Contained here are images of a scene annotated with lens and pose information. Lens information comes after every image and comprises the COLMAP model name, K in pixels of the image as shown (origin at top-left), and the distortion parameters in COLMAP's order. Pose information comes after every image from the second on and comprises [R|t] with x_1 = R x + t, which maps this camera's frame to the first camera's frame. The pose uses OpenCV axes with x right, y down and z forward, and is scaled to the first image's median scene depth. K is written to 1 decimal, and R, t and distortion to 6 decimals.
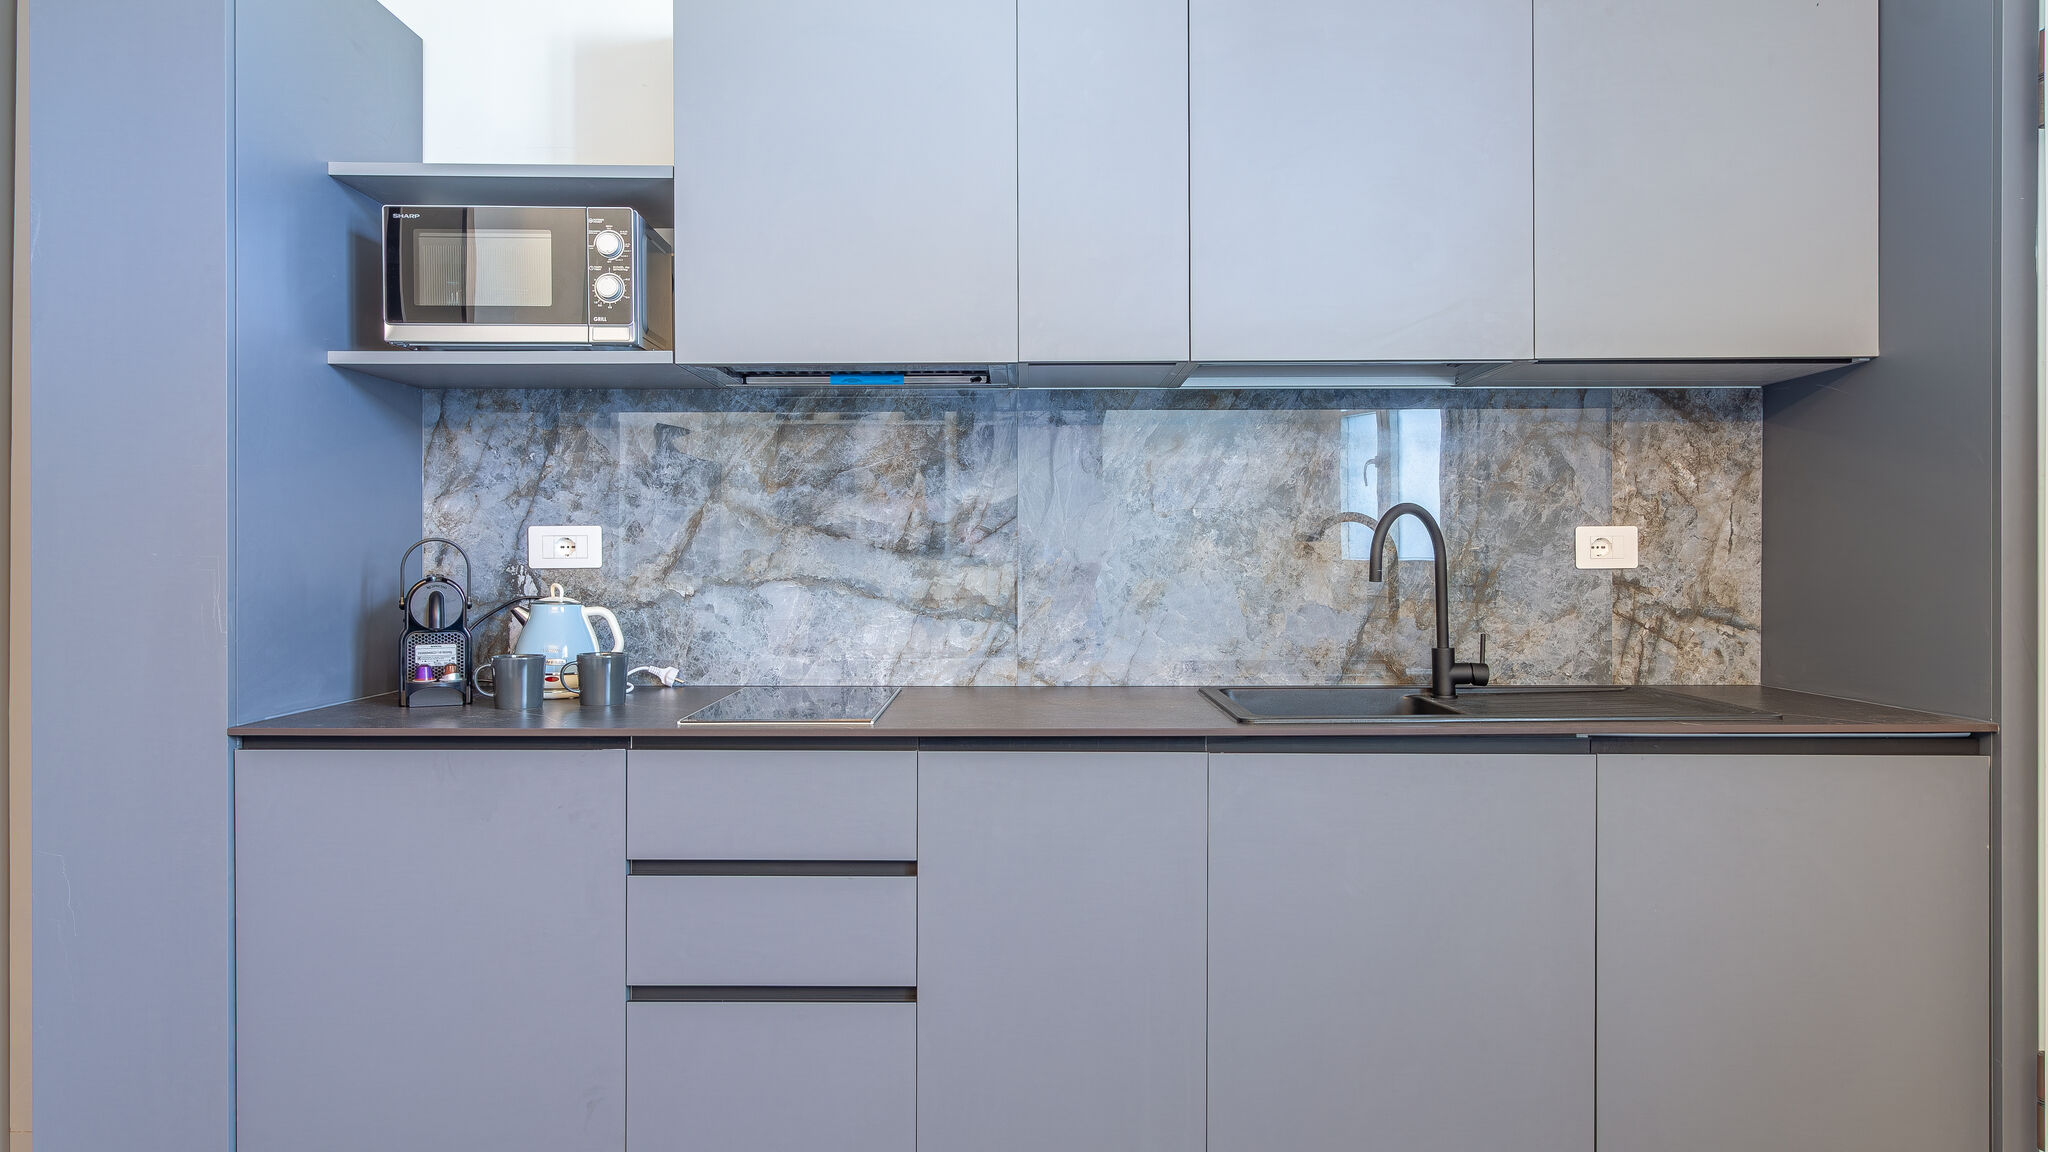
lens RADIAL K [[1317.9, 0, 1028.3], [0, 1317.9, 567.7], [0, 0, 1]] dist [0.000878, 0.000283]
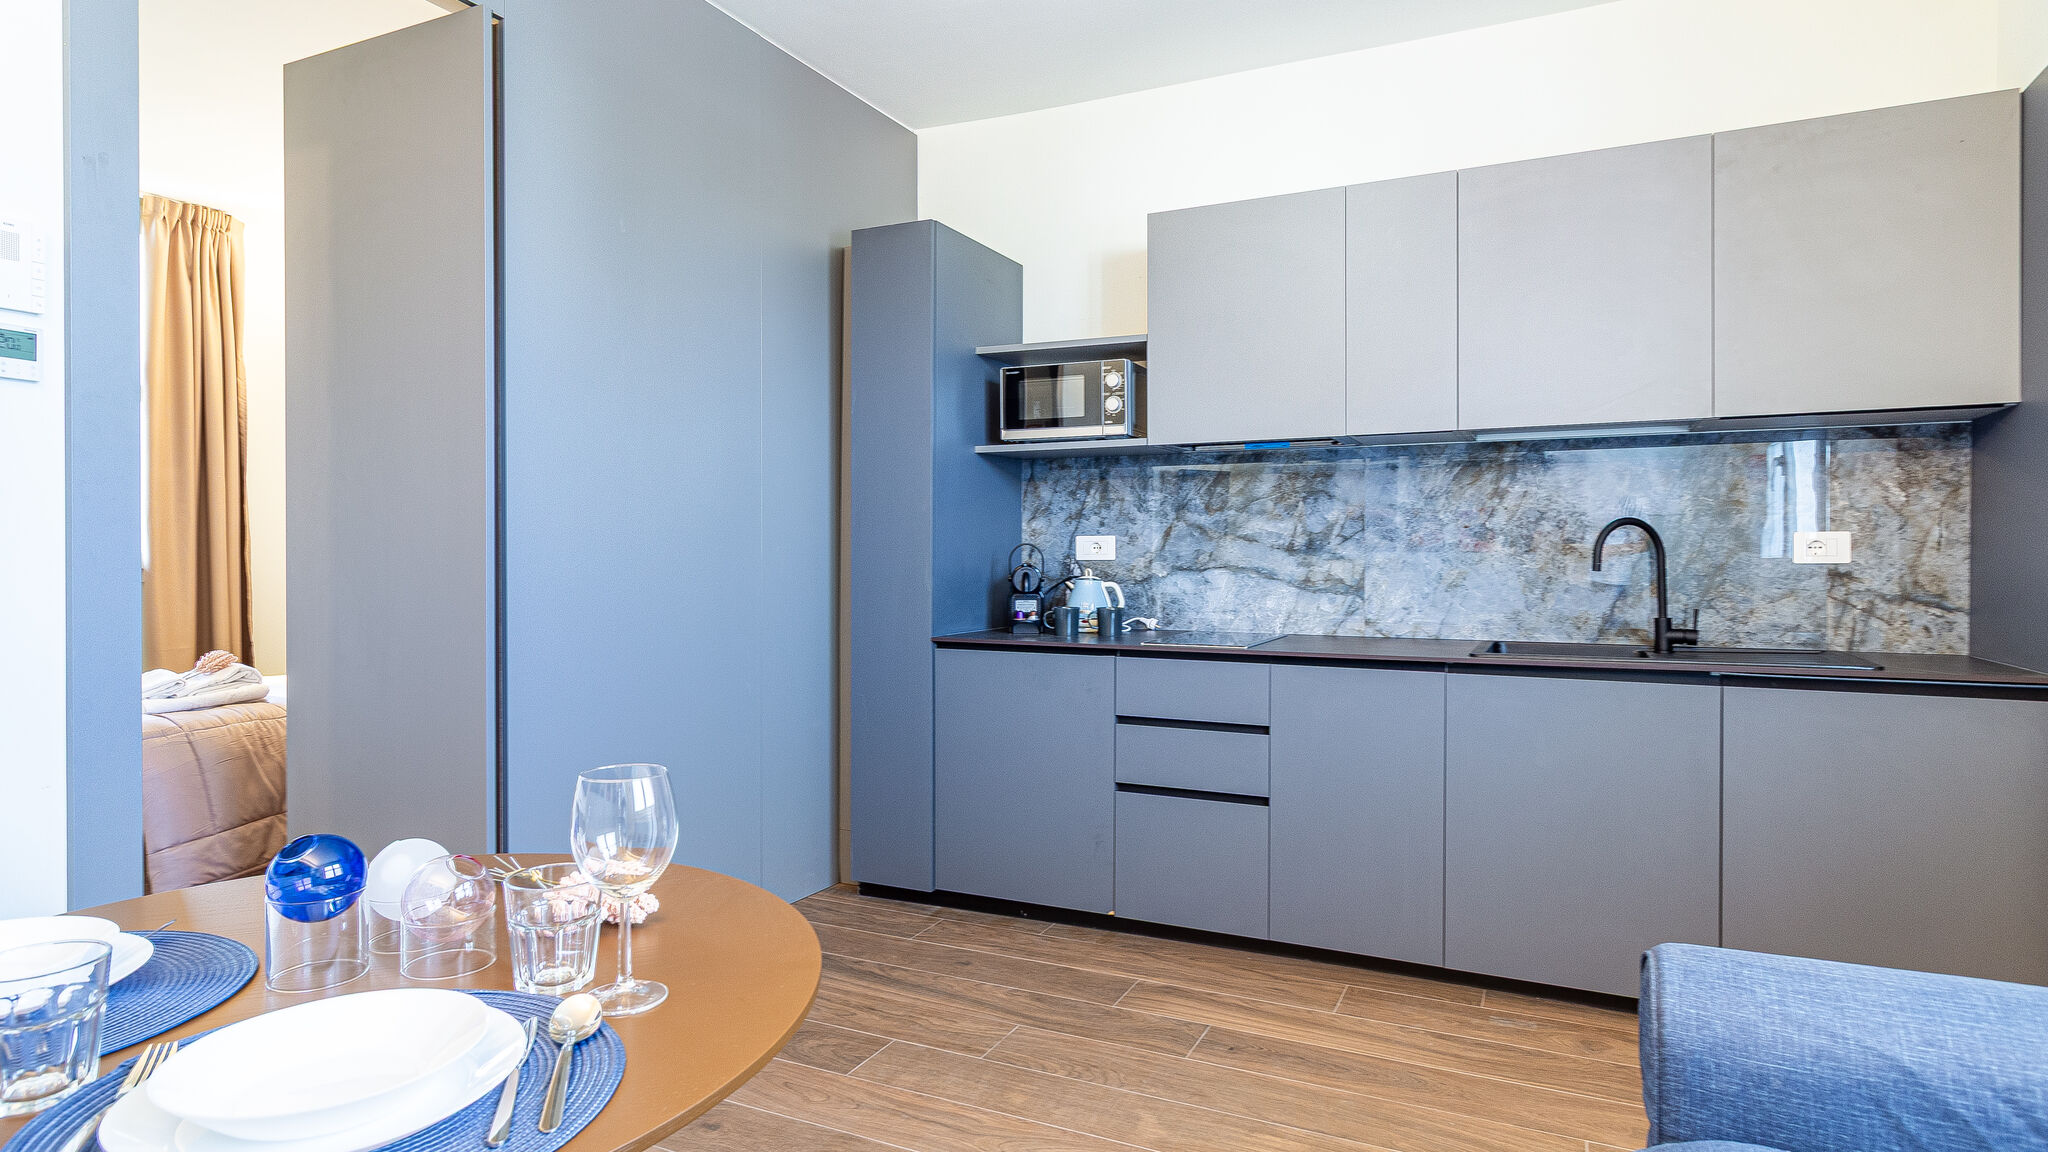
lens RADIAL K [[1133.8, 0, 1024.0], [0, 1133.8, 576.0], [0, 0, 1]] dist [-0.001588, 0.000092]
pose [[0.902047, 0.009798, -0.431527, 0.207616], [-0.004755, 0.999907, 0.012763, 0.002657], [0.431612, -0.009461, 0.902010, -0.387795]]
